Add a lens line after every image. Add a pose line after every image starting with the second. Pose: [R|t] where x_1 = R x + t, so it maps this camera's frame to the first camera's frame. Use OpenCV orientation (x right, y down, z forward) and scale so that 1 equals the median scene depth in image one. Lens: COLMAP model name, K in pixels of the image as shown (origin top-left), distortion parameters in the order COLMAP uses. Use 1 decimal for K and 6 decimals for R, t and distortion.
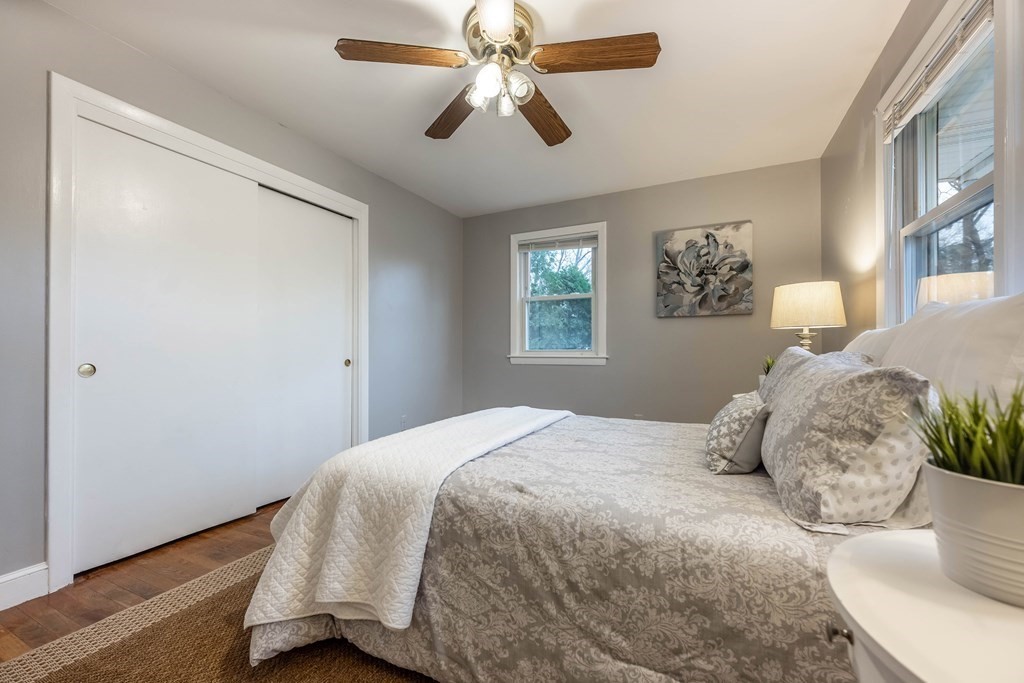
lens RADIAL K [[412.3, 0, 512.1], [0, 412.3, 347.5], [0, 0, 1]] dist [-0.001661, -0.000369]
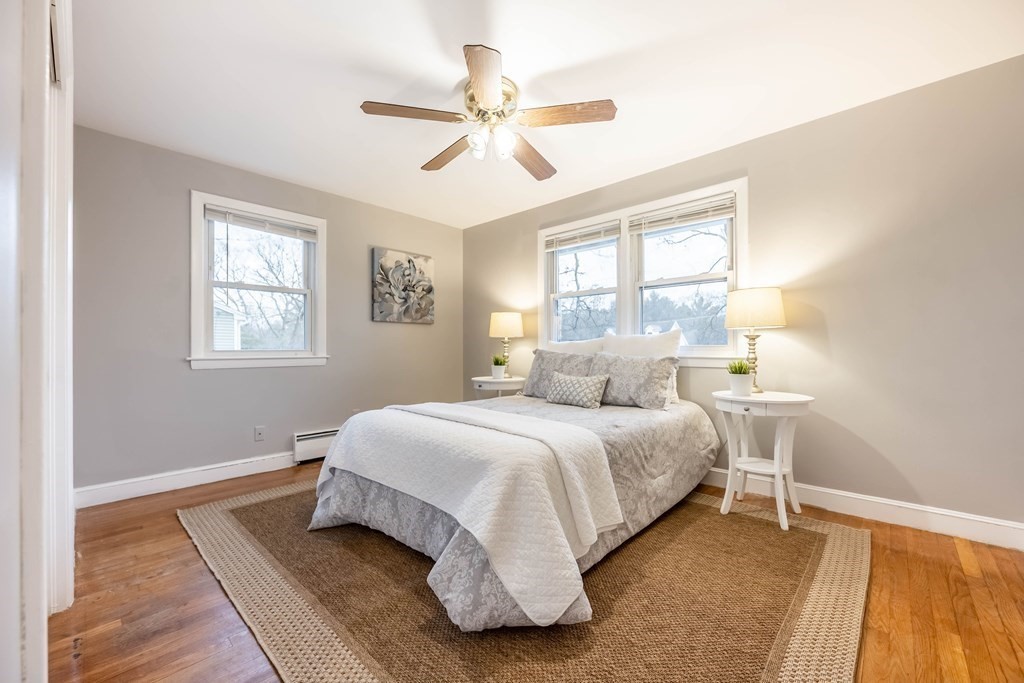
lens RADIAL K [[412.3, 0, 512.1], [0, 412.3, 347.5], [0, 0, 1]] dist [-0.001661, -0.000369]
pose [[0.289415, 0.001162, 0.957203, -0.664148], [-0.007172, 0.999974, 0.000954, -0.003785], [-0.957177, -0.007141, 0.289416, 0.318695]]
